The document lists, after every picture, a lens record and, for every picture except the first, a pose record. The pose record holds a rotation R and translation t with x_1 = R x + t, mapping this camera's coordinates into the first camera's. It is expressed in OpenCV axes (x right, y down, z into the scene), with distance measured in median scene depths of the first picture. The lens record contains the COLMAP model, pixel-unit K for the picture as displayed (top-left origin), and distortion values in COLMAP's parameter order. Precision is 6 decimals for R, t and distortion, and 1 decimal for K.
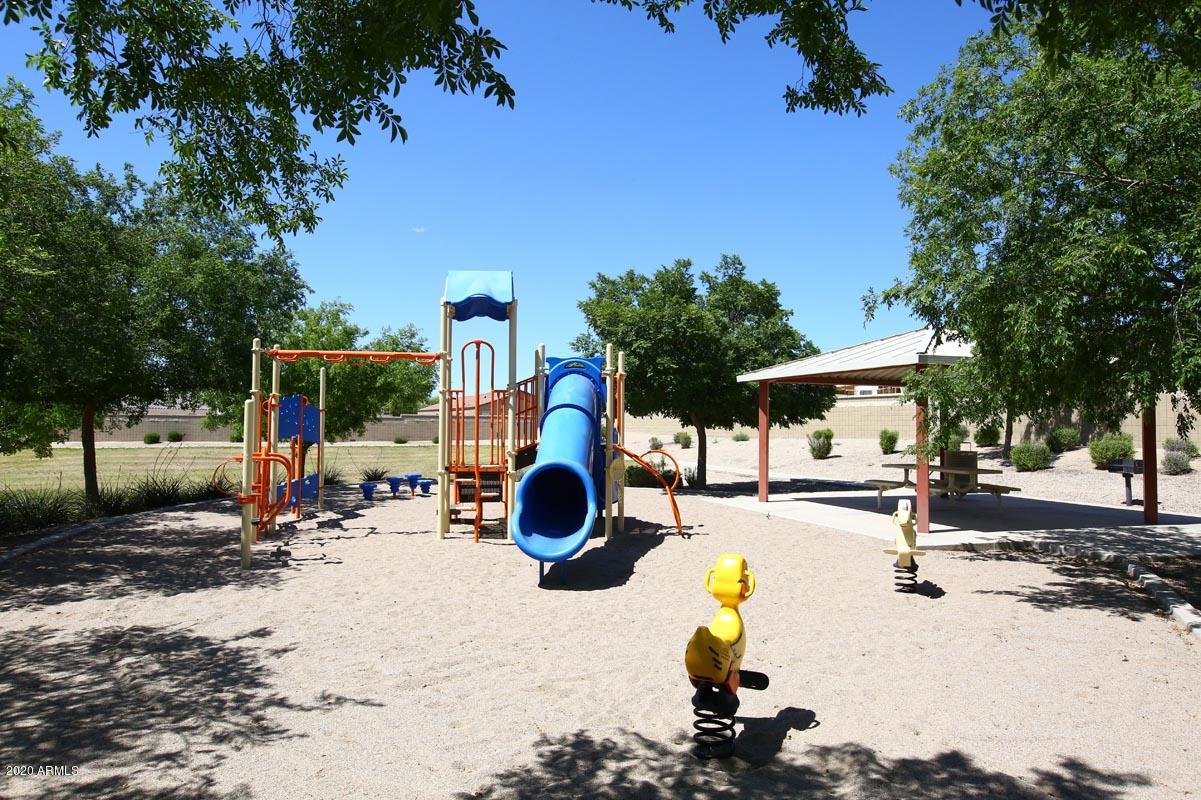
lens RADIAL K [[776.1, 0, 600.5], [0, 776.1, 400.0], [0, 0, 1]] dist [0.003267, 0.001720]
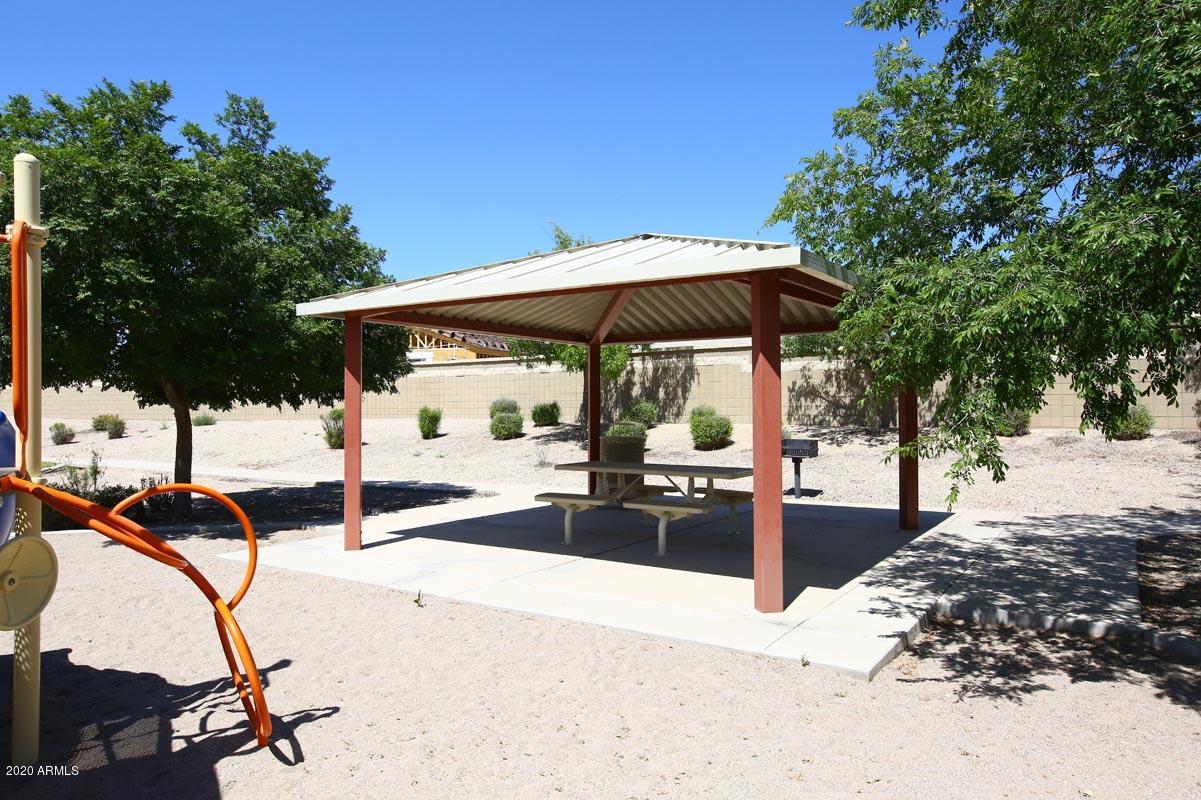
lens RADIAL K [[801.5, 0, 600.5], [0, 801.5, 400.0], [0, 0, 1]] dist [0.000787, 0.000044]
pose [[0.779801, -0.006880, 0.625990, 0.003393], [-0.011217, 0.999626, 0.024960, 0.013360], [-0.625927, -0.026485, 0.779432, 0.383696]]
